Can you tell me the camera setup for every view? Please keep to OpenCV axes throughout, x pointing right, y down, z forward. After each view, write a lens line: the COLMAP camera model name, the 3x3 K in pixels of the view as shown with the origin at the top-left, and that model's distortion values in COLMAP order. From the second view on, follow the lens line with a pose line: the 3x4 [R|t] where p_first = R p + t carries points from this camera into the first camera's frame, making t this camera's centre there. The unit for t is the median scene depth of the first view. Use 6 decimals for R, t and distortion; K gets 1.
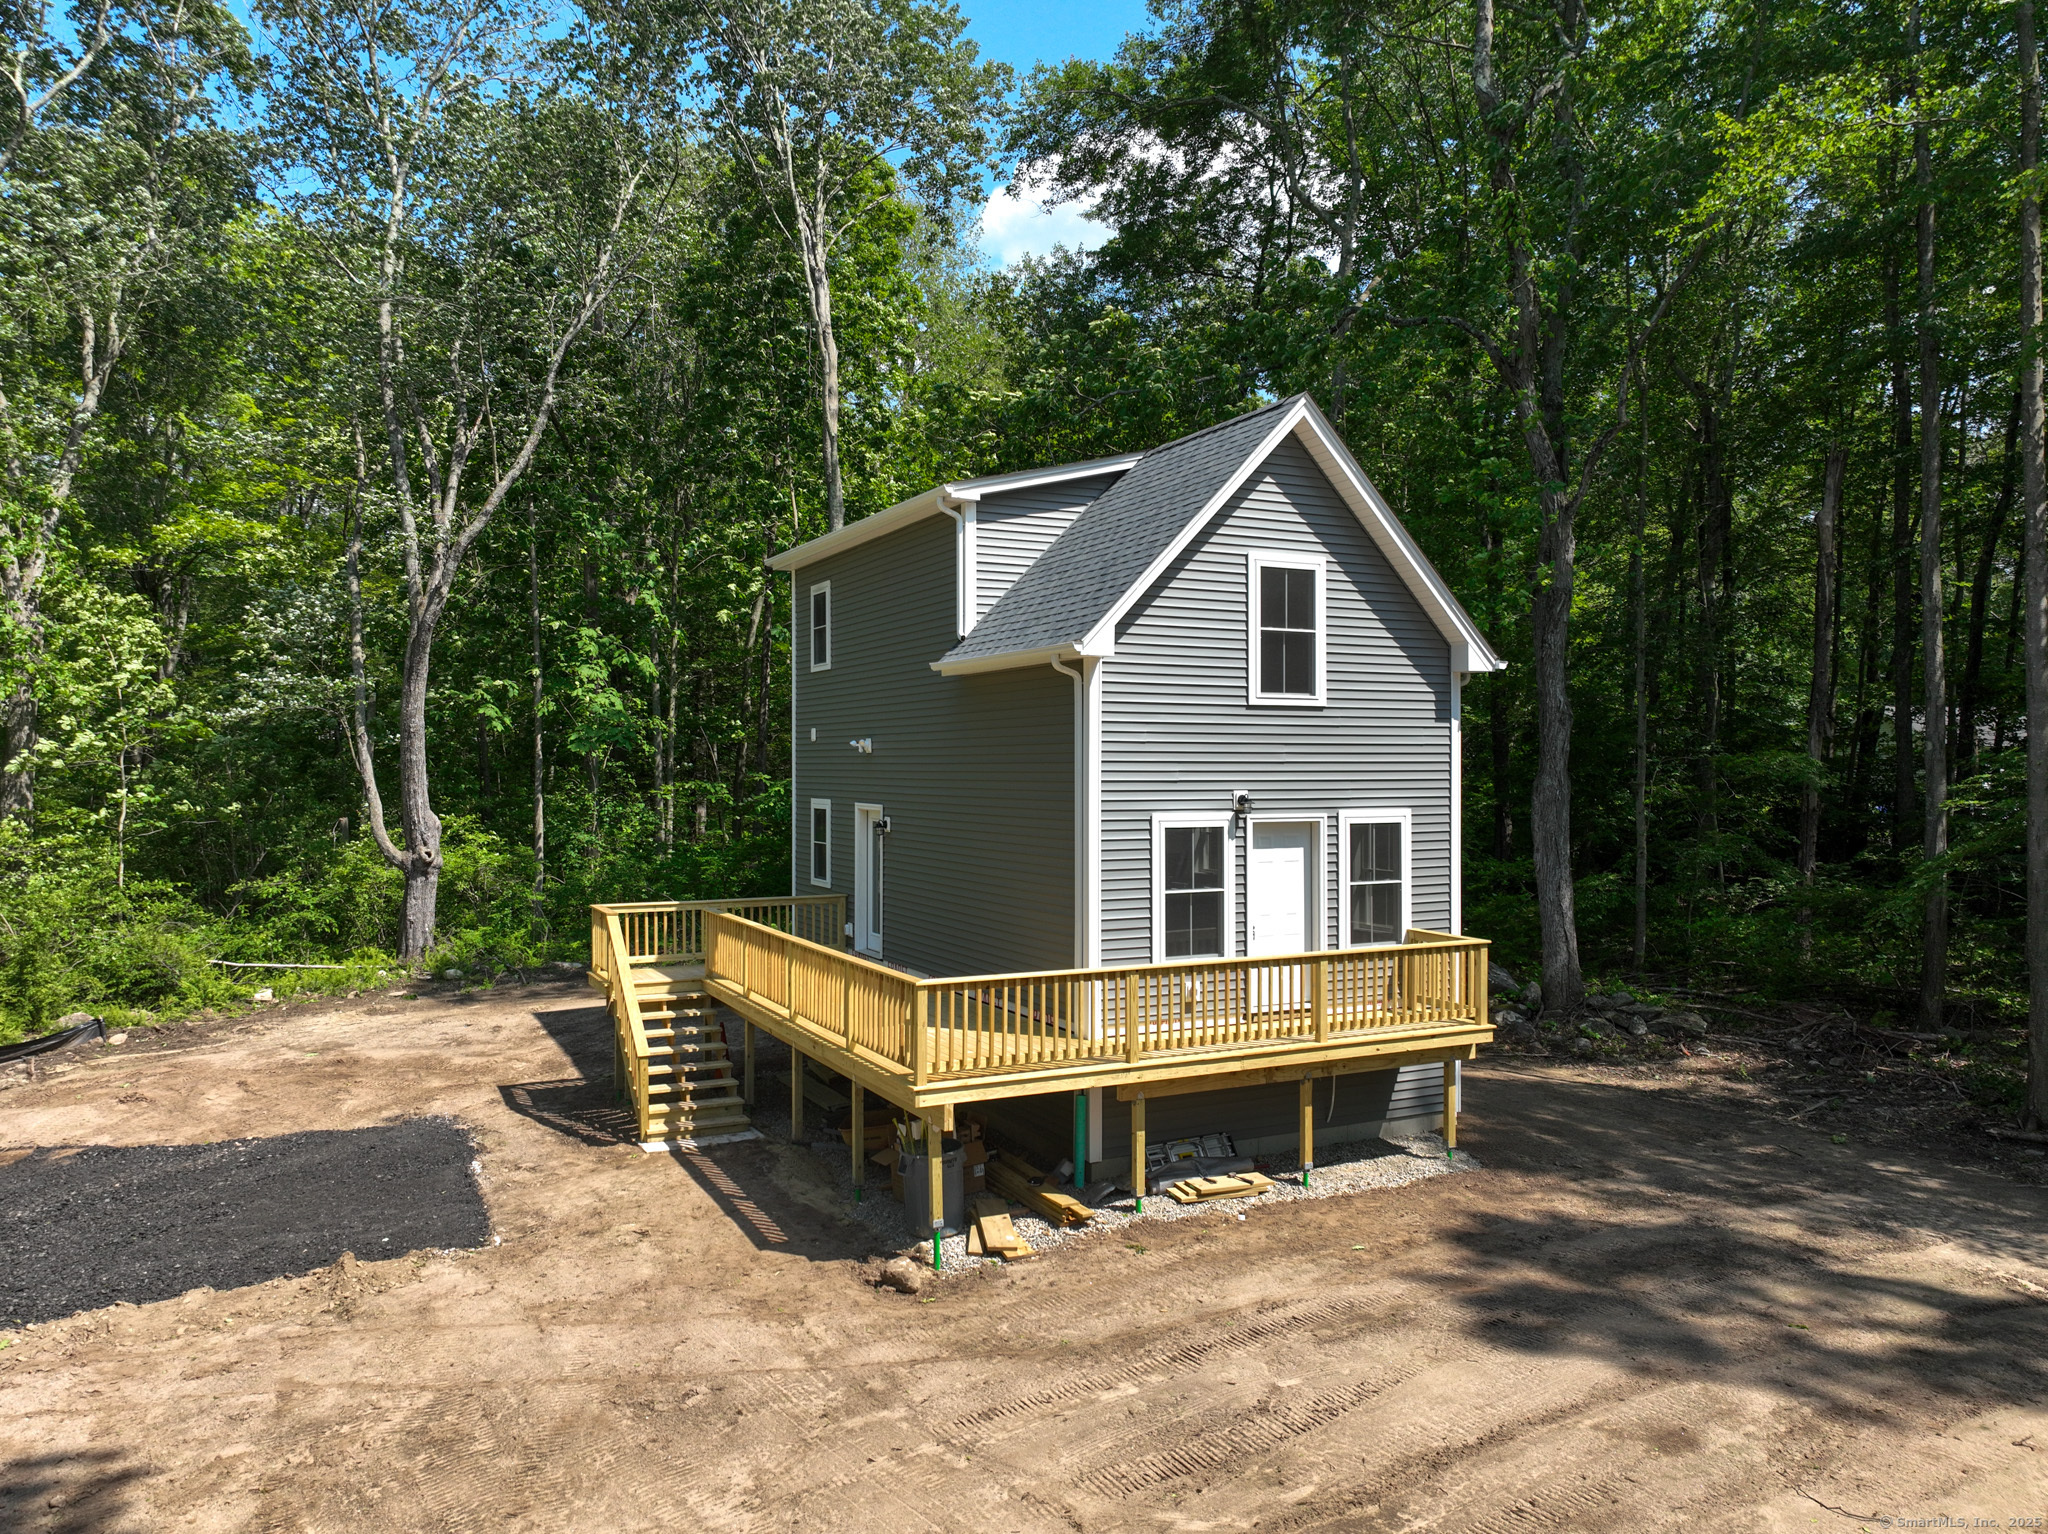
lens RADIAL K [[1433.4, 0, 1027.8], [0, 1433.4, 770.5], [0, 0, 1]] dist [-0.003277, 0.013988]
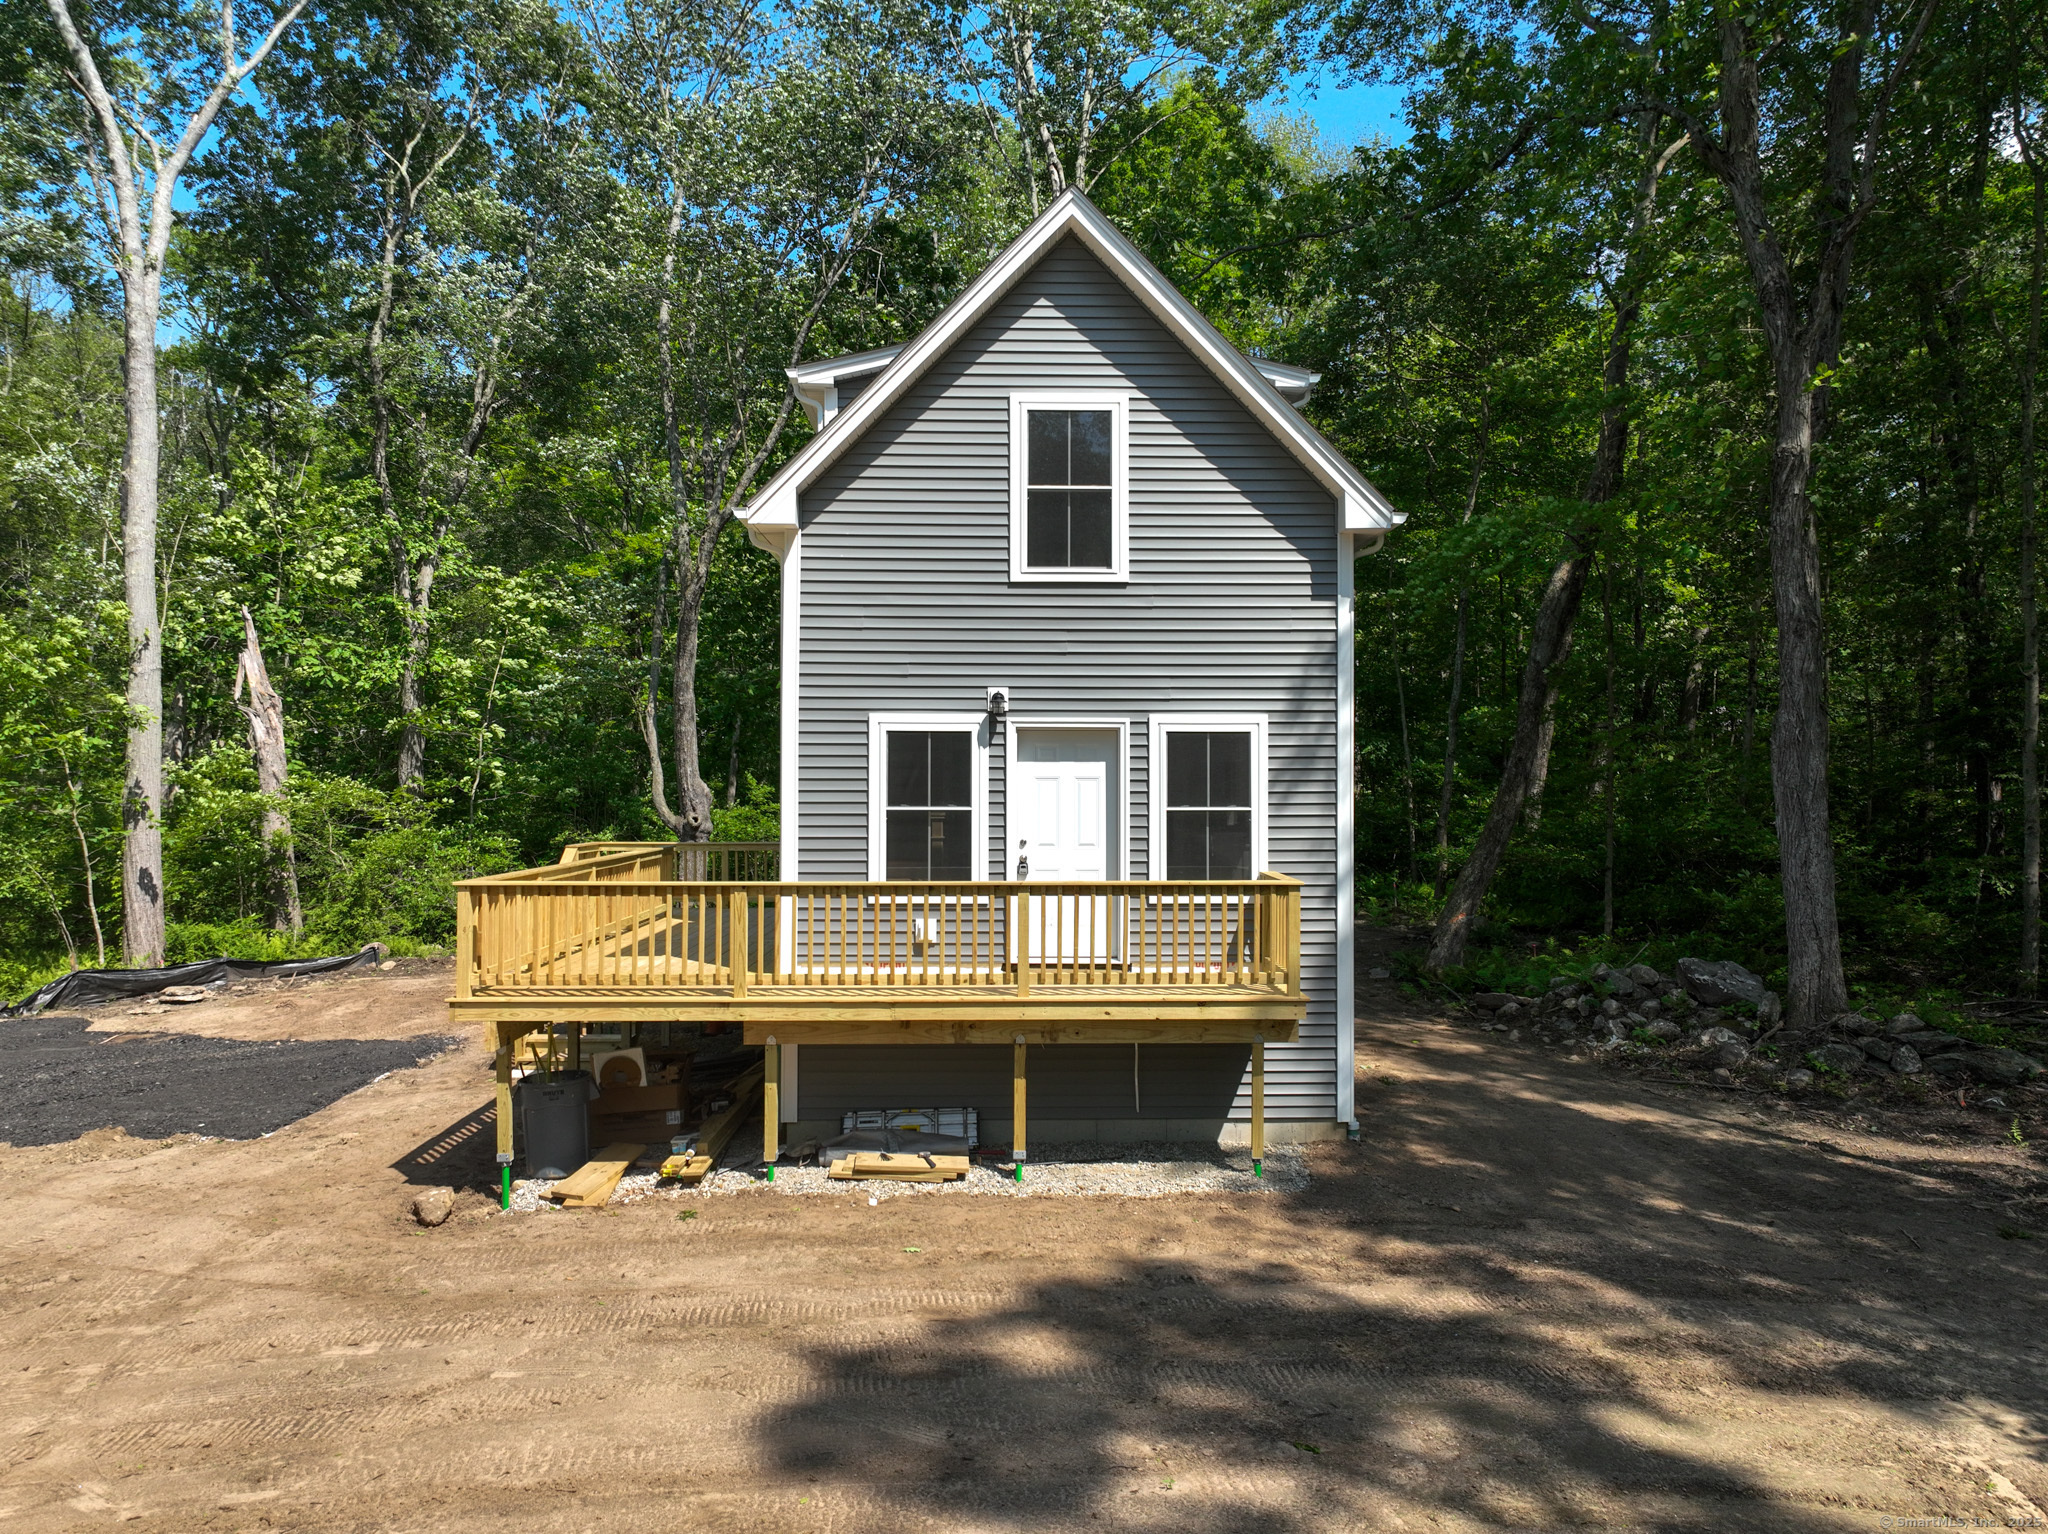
lens RADIAL K [[1433.4, 0, 1029.9], [0, 1433.4, 776.4], [0, 0, 1]] dist [-0.003277, 0.013988]
pose [[0.903860, -0.002228, -0.427823, 0.493955], [-0.002795, 0.999934, -0.011113, 0.070686], [0.427820, 0.011240, 0.903794, 0.265855]]
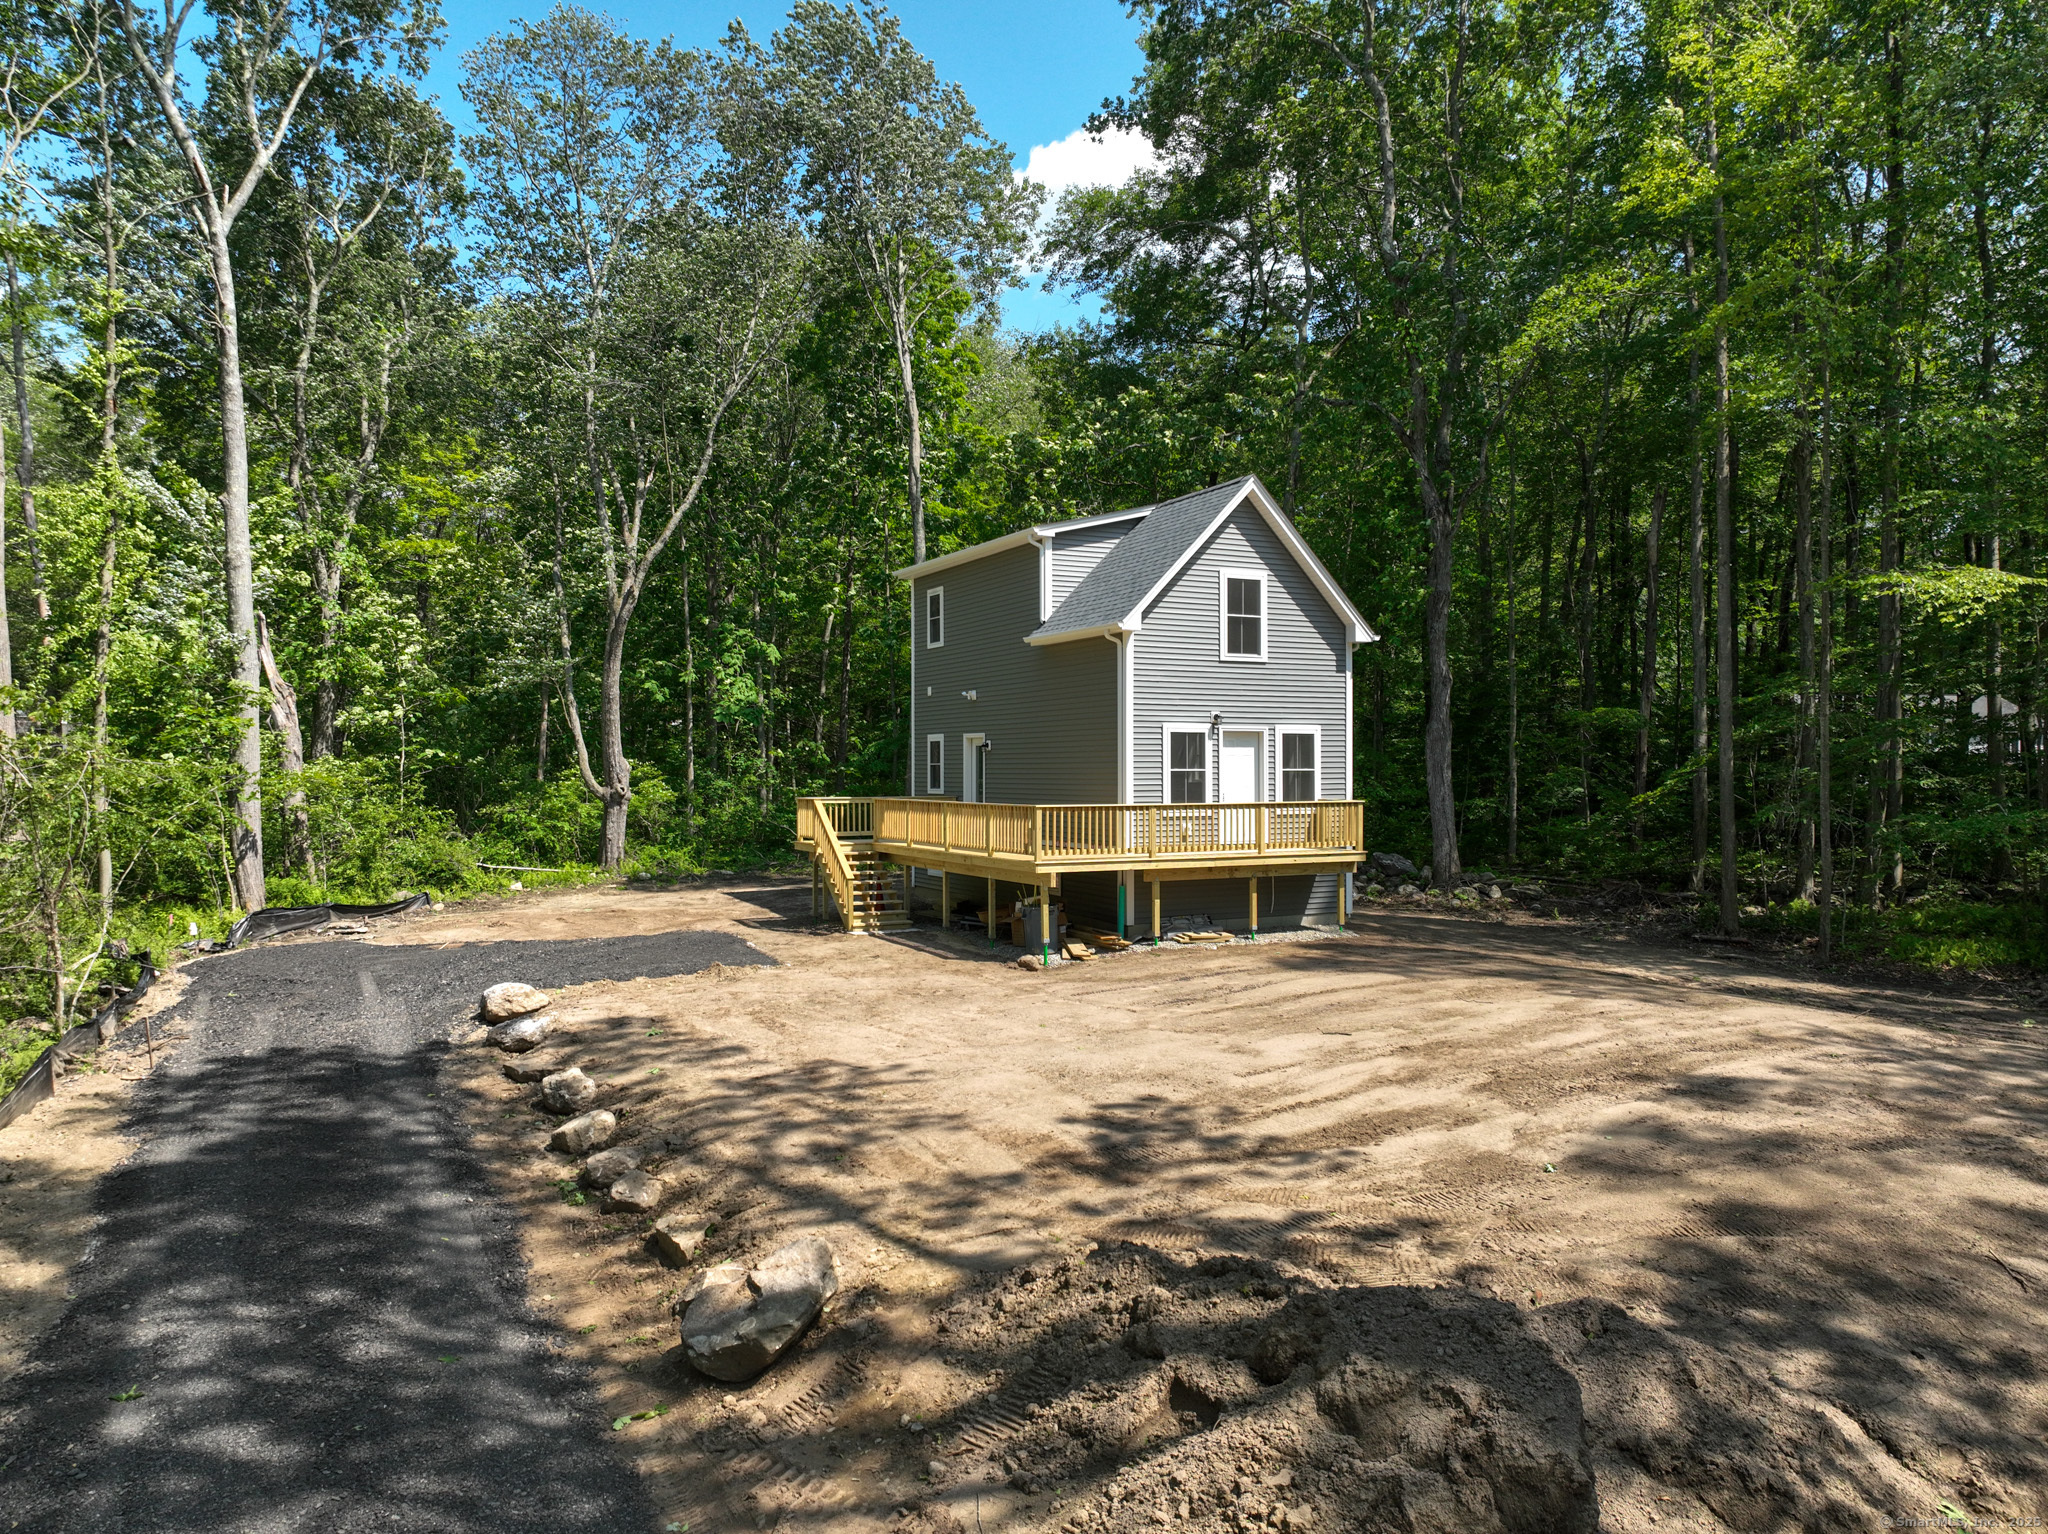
lens RADIAL K [[1433.4, 0, 1021.2], [0, 1433.4, 768.5], [0, 0, 1]] dist [-0.003277, 0.013988]
pose [[0.999993, -0.001070, -0.003454, -0.070877], [0.001054, 0.999988, -0.004799, 0.085893], [0.003459, 0.004796, 0.999983, -0.656073]]
